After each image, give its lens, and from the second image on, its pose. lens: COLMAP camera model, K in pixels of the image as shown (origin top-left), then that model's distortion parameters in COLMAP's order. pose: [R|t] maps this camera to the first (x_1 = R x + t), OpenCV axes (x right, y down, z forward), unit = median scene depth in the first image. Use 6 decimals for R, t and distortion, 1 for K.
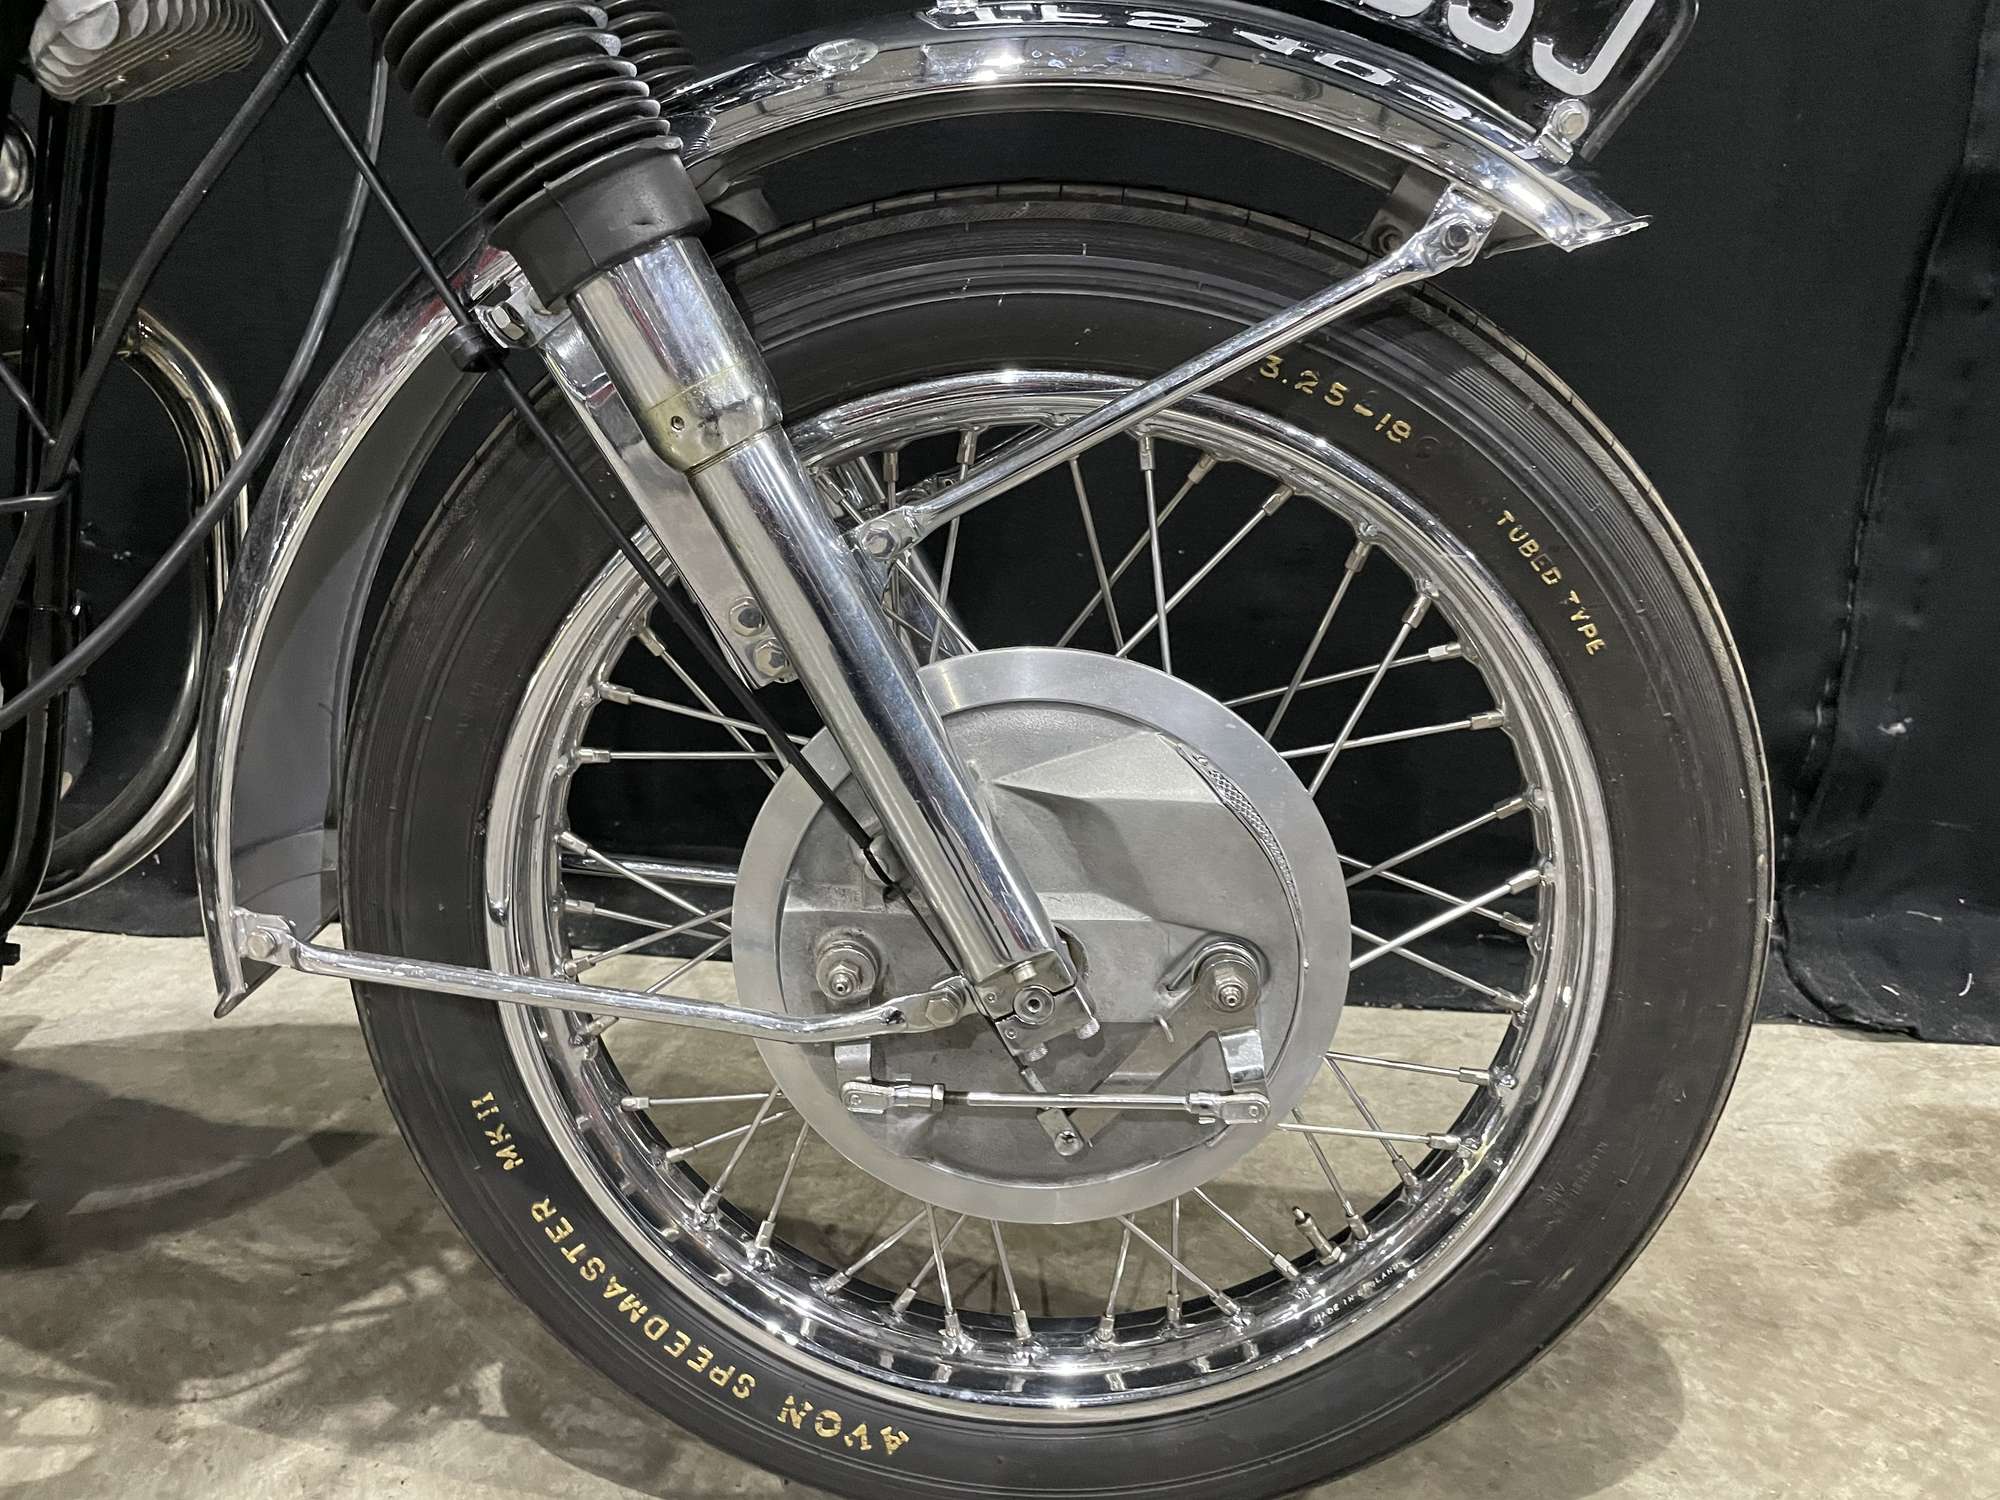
lens RADIAL K [[1512.4, 0, 1012.4], [0, 1512.4, 744.9], [0, 0, 1]] dist [0.050675, -0.058962]
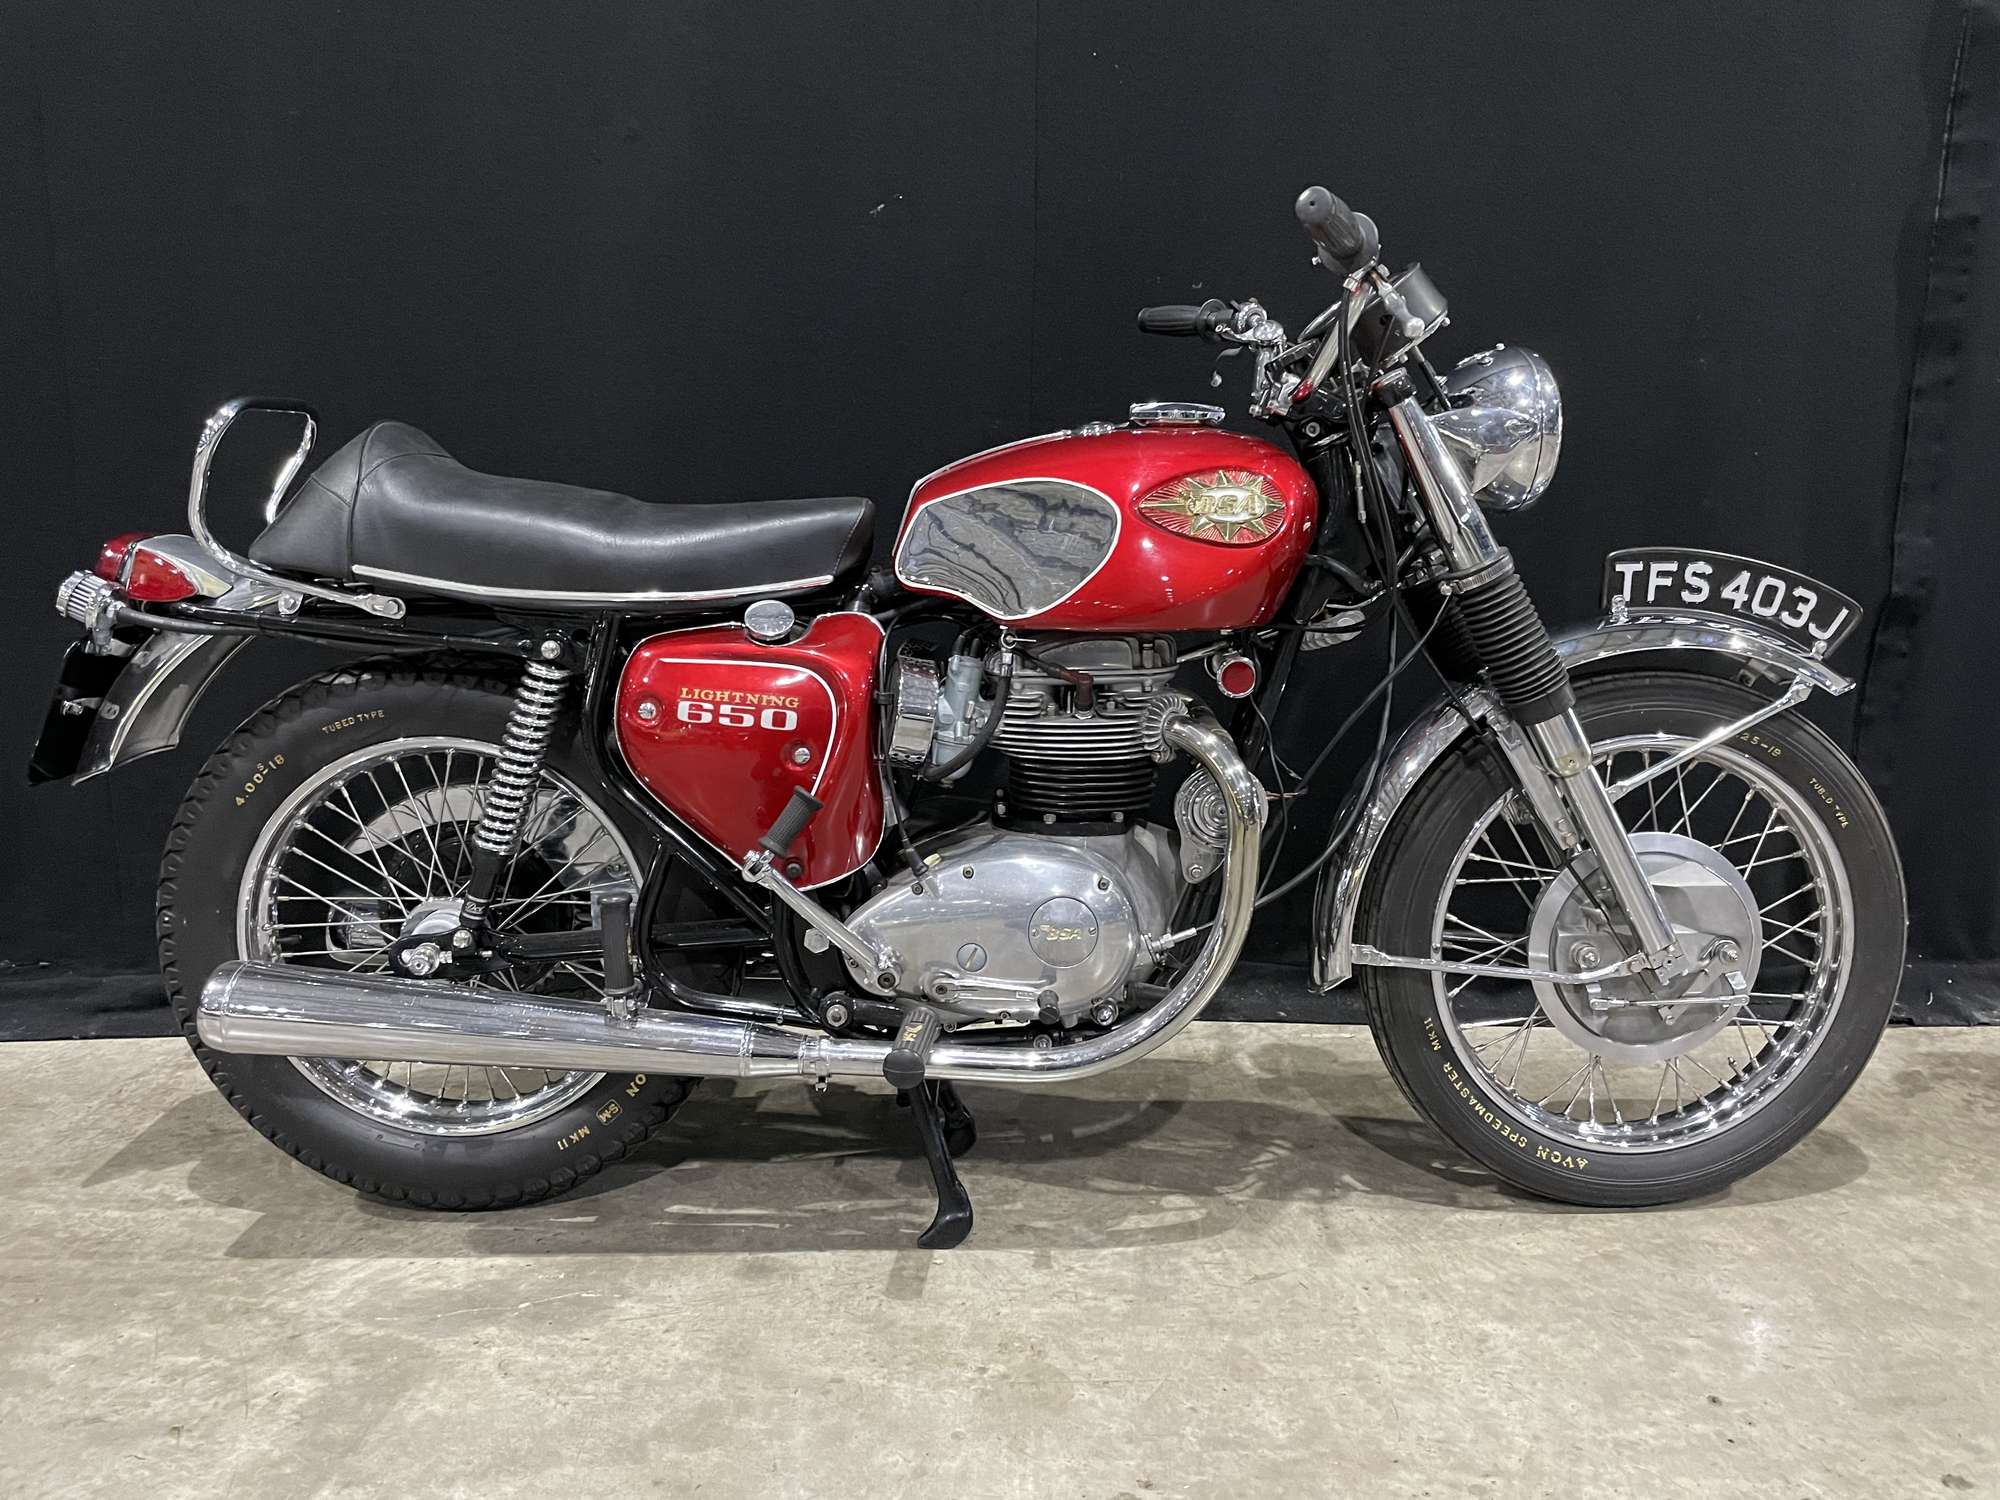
lens RADIAL K [[1512.4, 0, 1007.2], [0, 1512.4, 744.3], [0, 0, 1]] dist [0.050675, -0.058962]
pose [[0.994151, -0.031760, 0.103226, -1.336051], [0.045563, 0.989899, -0.134251, 0.089209], [-0.097920, 0.138170, 0.985556, -1.529699]]
